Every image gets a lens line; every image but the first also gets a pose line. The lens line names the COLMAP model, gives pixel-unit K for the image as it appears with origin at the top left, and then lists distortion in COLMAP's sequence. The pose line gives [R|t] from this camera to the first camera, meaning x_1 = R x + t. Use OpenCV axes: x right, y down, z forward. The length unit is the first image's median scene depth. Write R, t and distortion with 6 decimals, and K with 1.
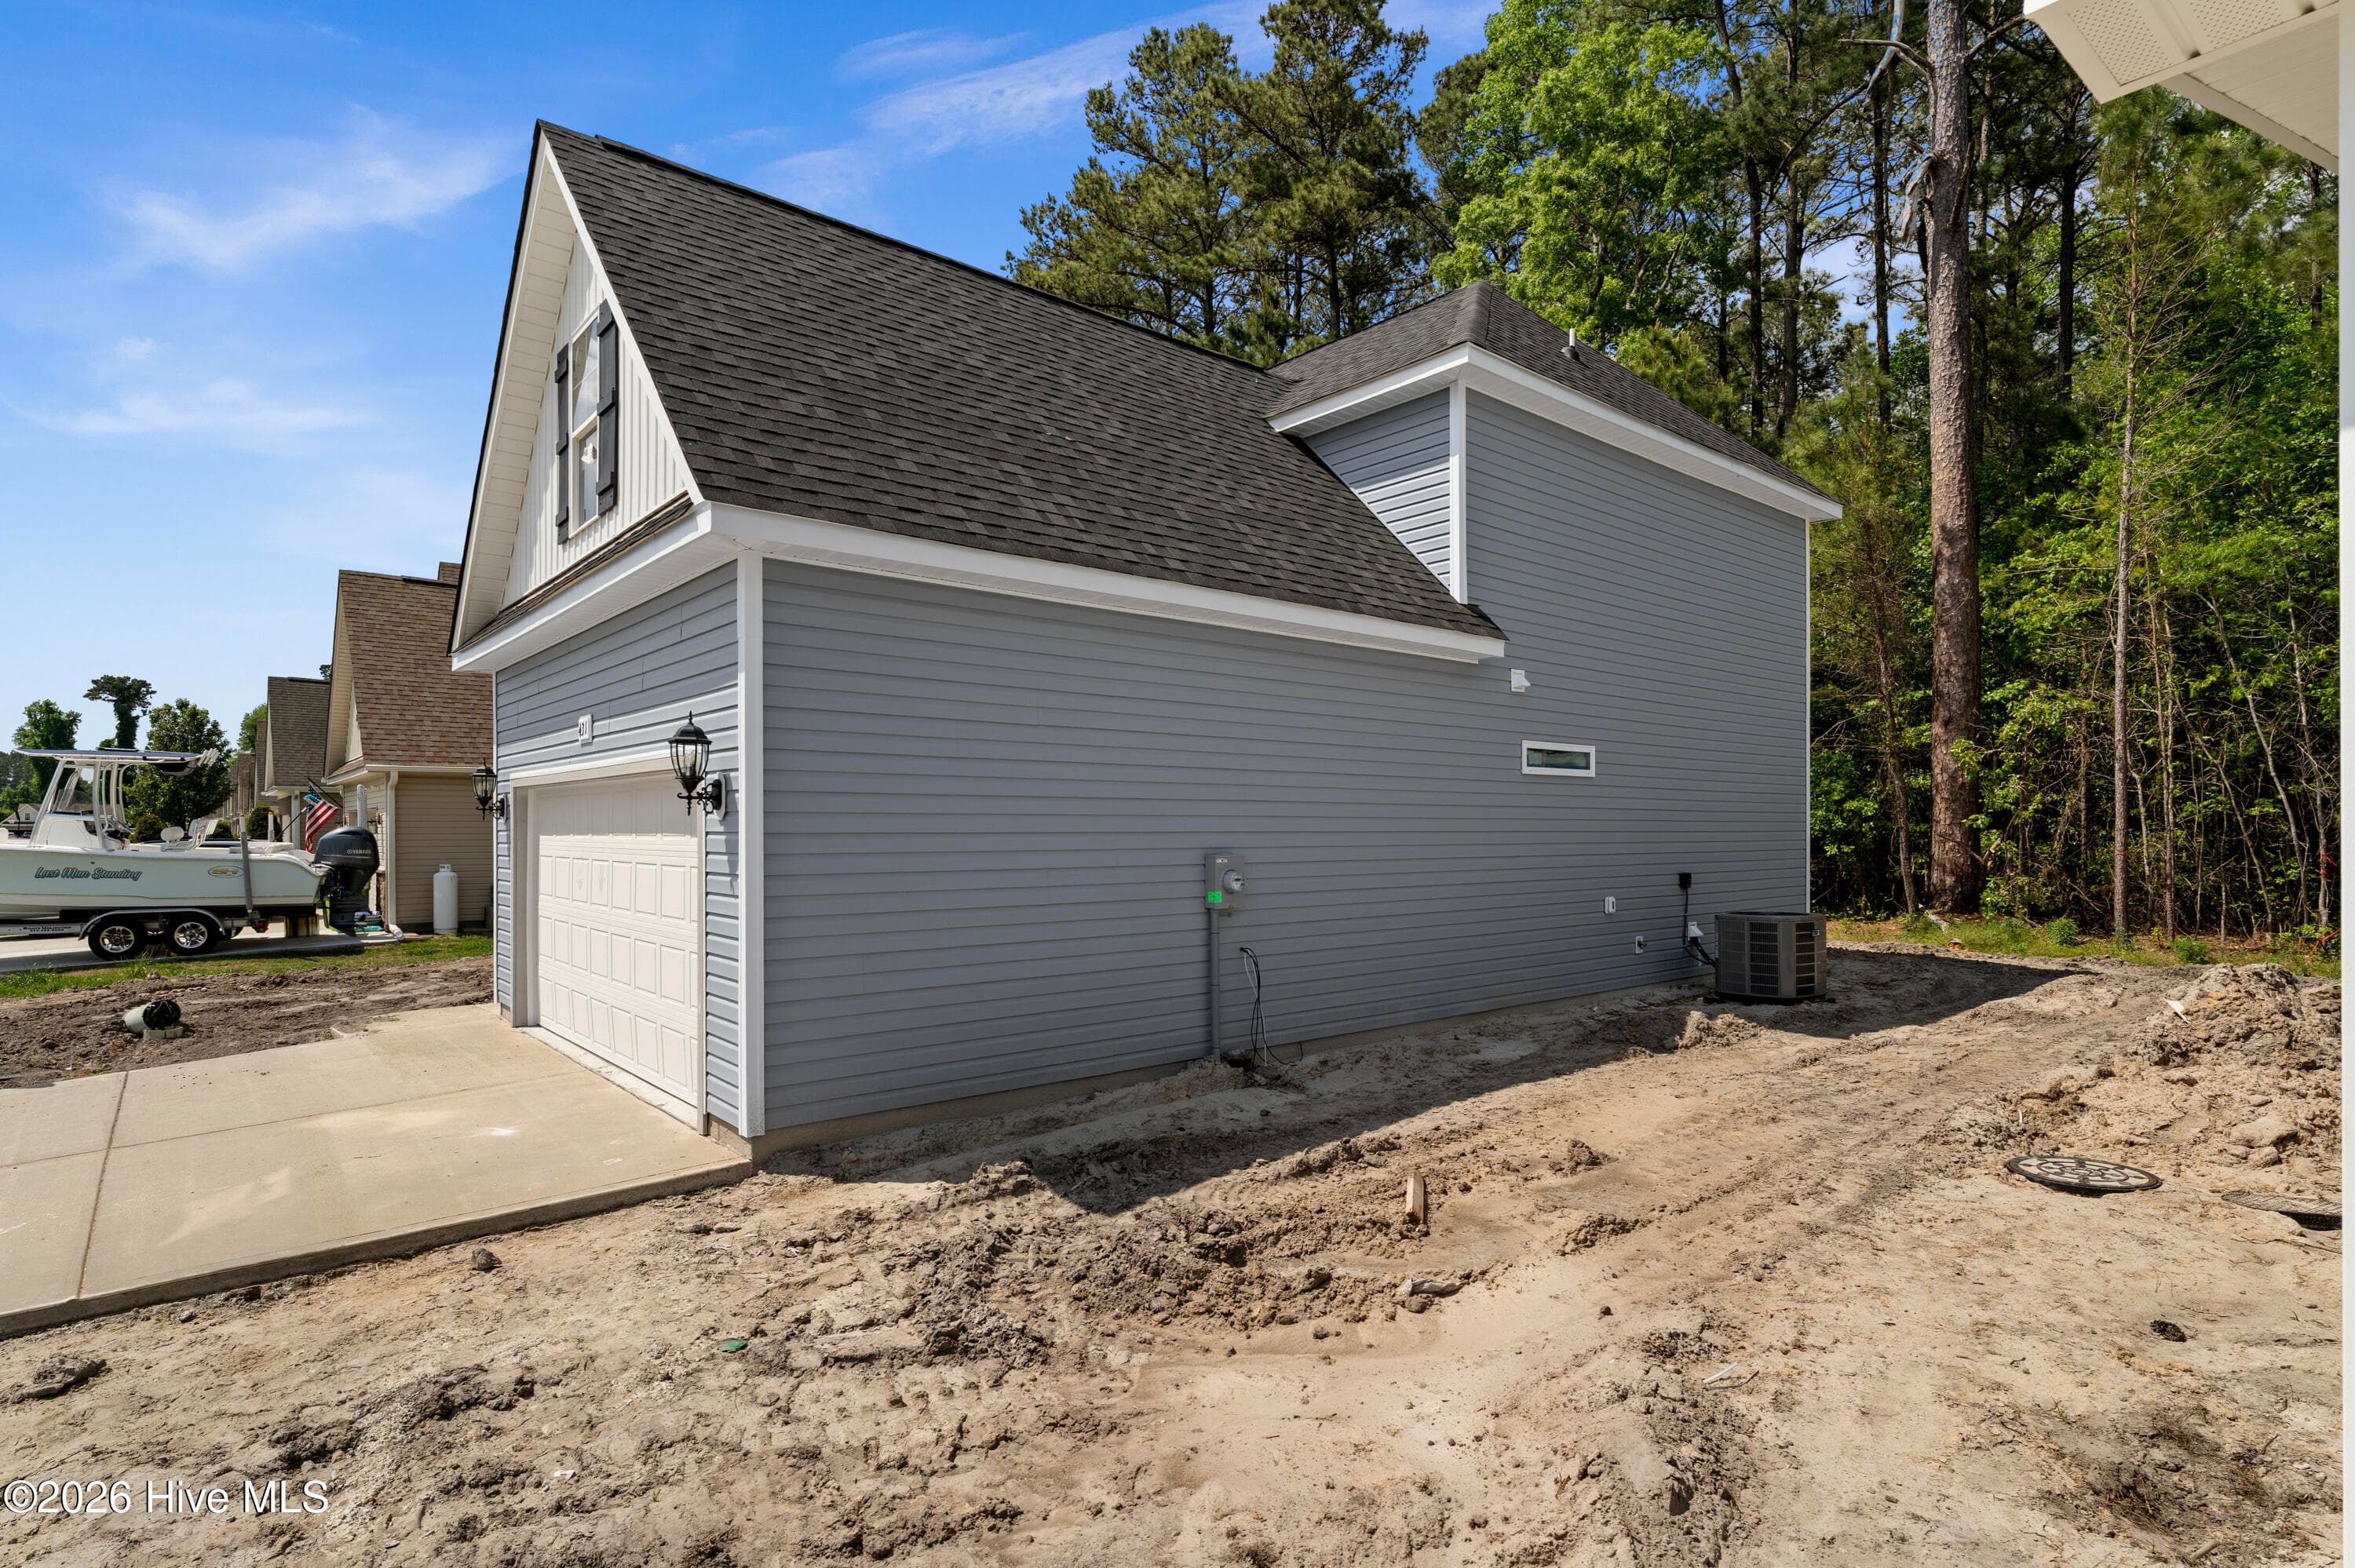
lens RADIAL K [[1206.8, 0, 1162.2], [0, 1206.8, 828.1], [0, 0, 1]] dist [-0.004978, -0.001710]
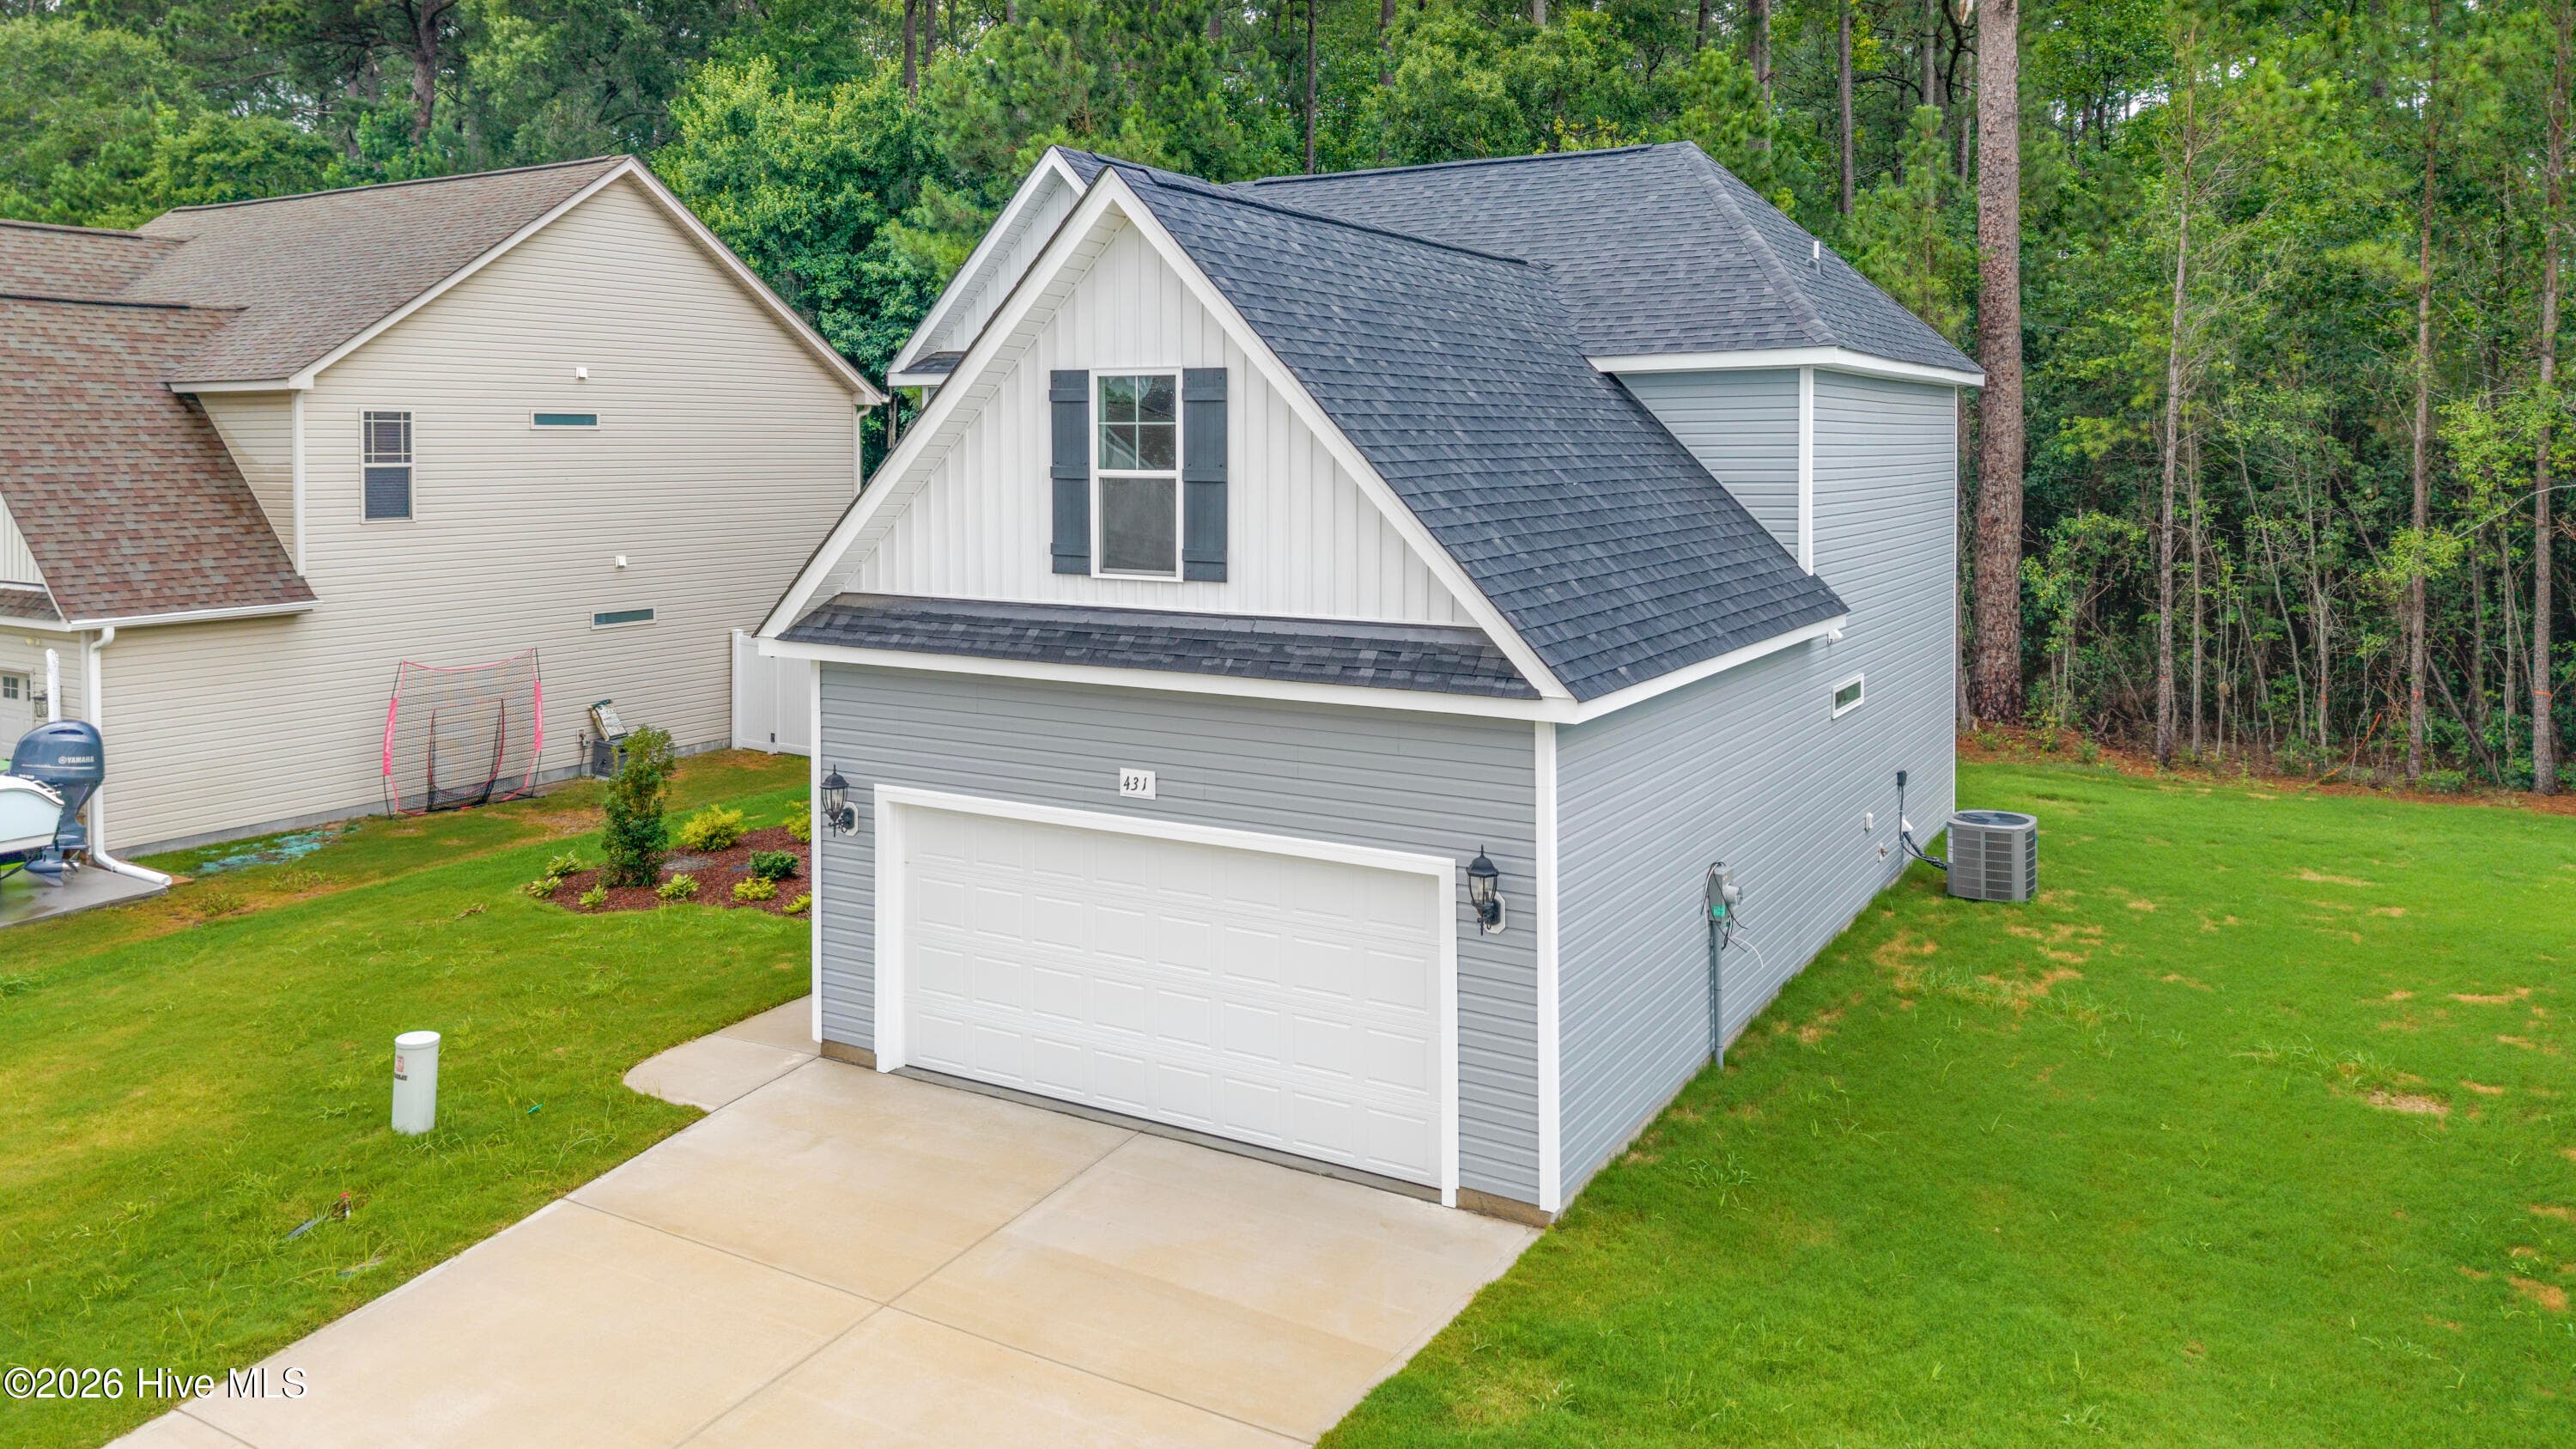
lens RADIAL K [[1802.8, 0, 1289.3], [0, 1802.8, 477.2], [0, 0, 1]] dist [0.024241, -0.023497]
pose [[0.941681, -0.006396, 0.336446, -0.433949], [-0.000324, 0.999802, 0.019915, -0.182705], [-0.336506, -0.018863, 0.941492, -0.210359]]
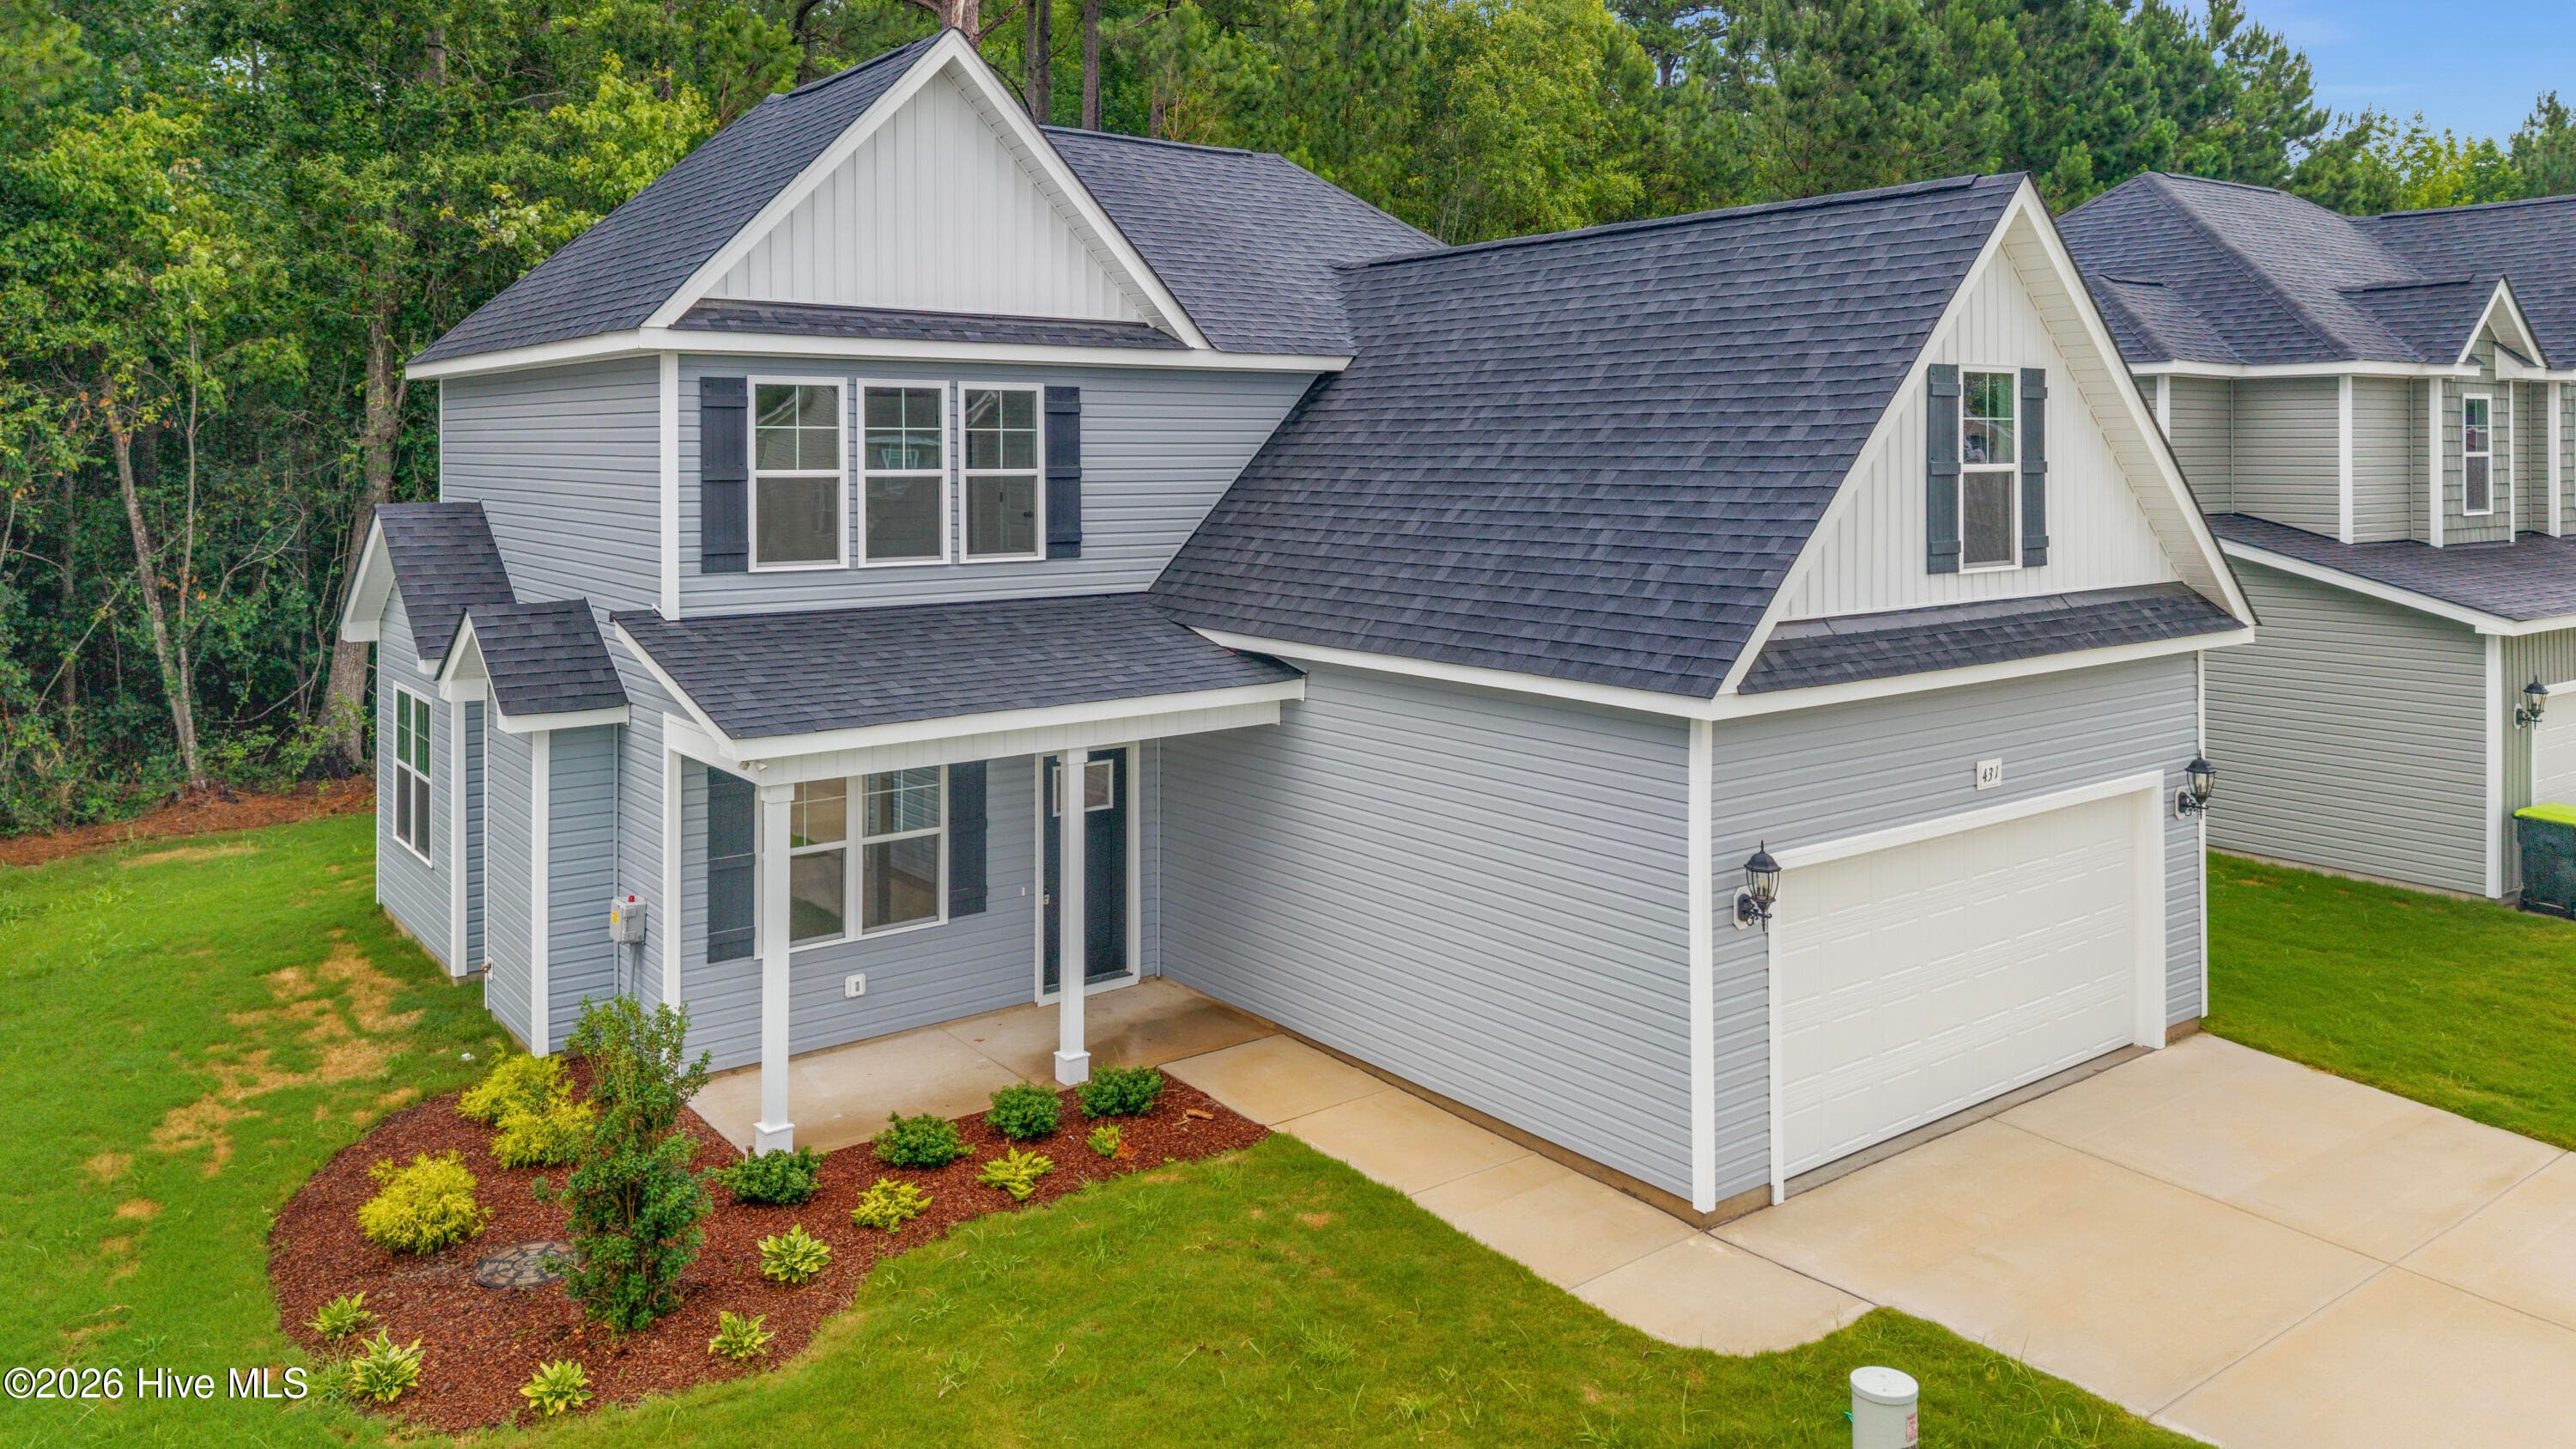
lens RADIAL K [[1802.8, 0, 1300.4], [0, 1802.8, 434.6], [0, 0, 1]] dist [0.024241, -0.023497]
pose [[0.040163, 0.003889, 0.999186, -1.017765], [-0.000777, 0.999992, -0.003860, -0.181191], [-0.999193, -0.000622, 0.040165, 0.768732]]
